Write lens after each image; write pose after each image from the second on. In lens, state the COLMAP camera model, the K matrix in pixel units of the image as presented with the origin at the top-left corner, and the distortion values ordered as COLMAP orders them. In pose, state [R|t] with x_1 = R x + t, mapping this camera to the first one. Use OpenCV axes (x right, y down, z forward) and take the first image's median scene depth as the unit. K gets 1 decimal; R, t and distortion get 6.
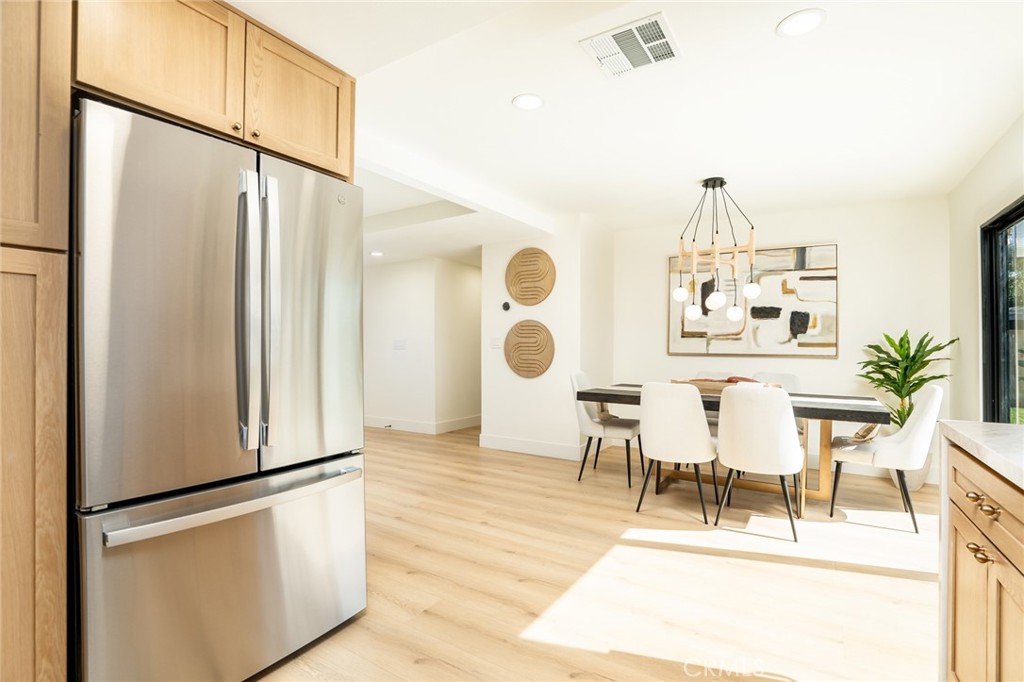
lens RADIAL K [[480.5, 0, 514.6], [0, 480.5, 338.1], [0, 0, 1]] dist [-0.044476, 0.008553]
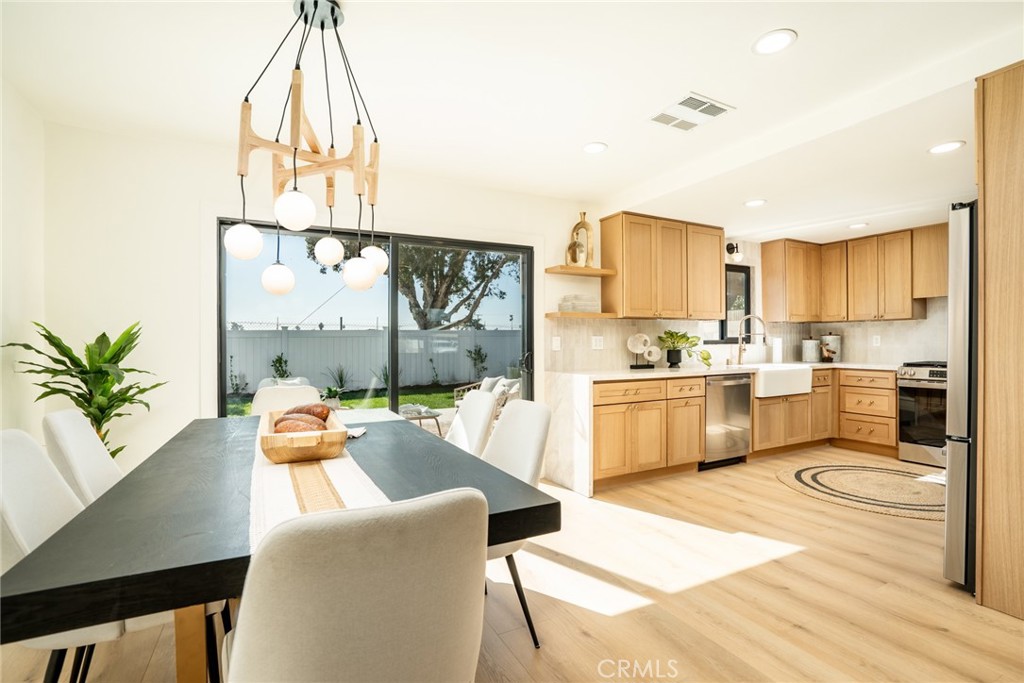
lens RADIAL K [[480.5, 0, 507.5], [0, 480.5, 345.6], [0, 0, 1]] dist [-0.044476, 0.008553]
pose [[-0.860161, -0.001556, 0.510021, 0.007359], [-0.004358, 0.999981, -0.004299, 0.014673], [-0.510005, -0.005920, -0.860151, 1.058167]]
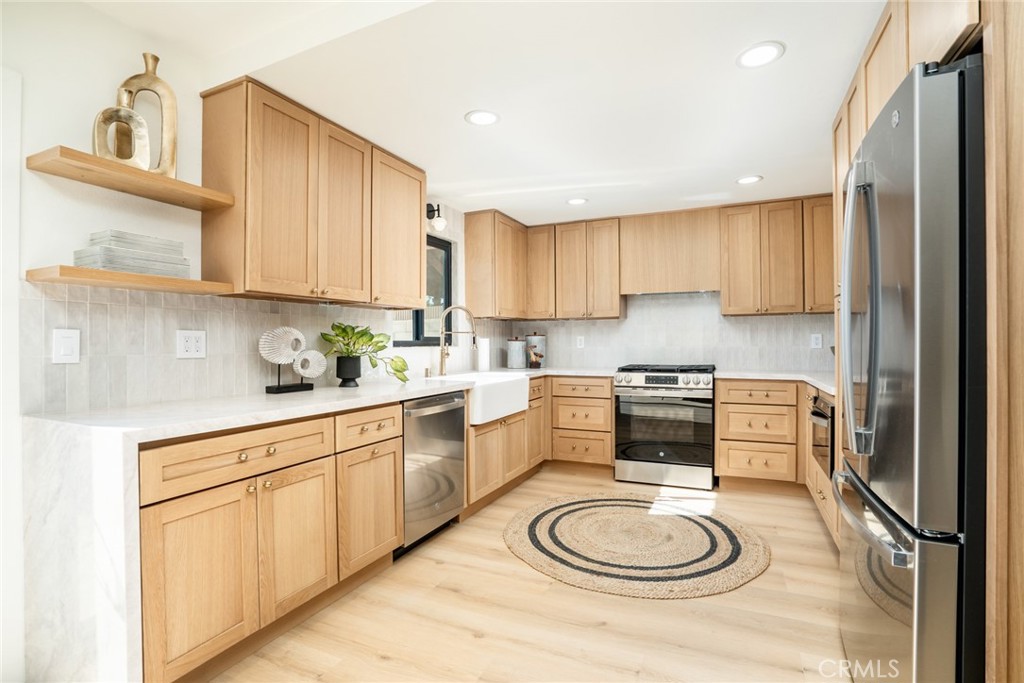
lens RADIAL K [[480.5, 0, 519.7], [0, 480.5, 344.9], [0, 0, 1]] dist [-0.044476, 0.008553]
pose [[-0.989485, 0.001580, -0.144624, 0.092192], [0.003233, 0.999932, -0.011200, 0.011064], [0.144597, -0.011550, -0.989423, 0.643216]]
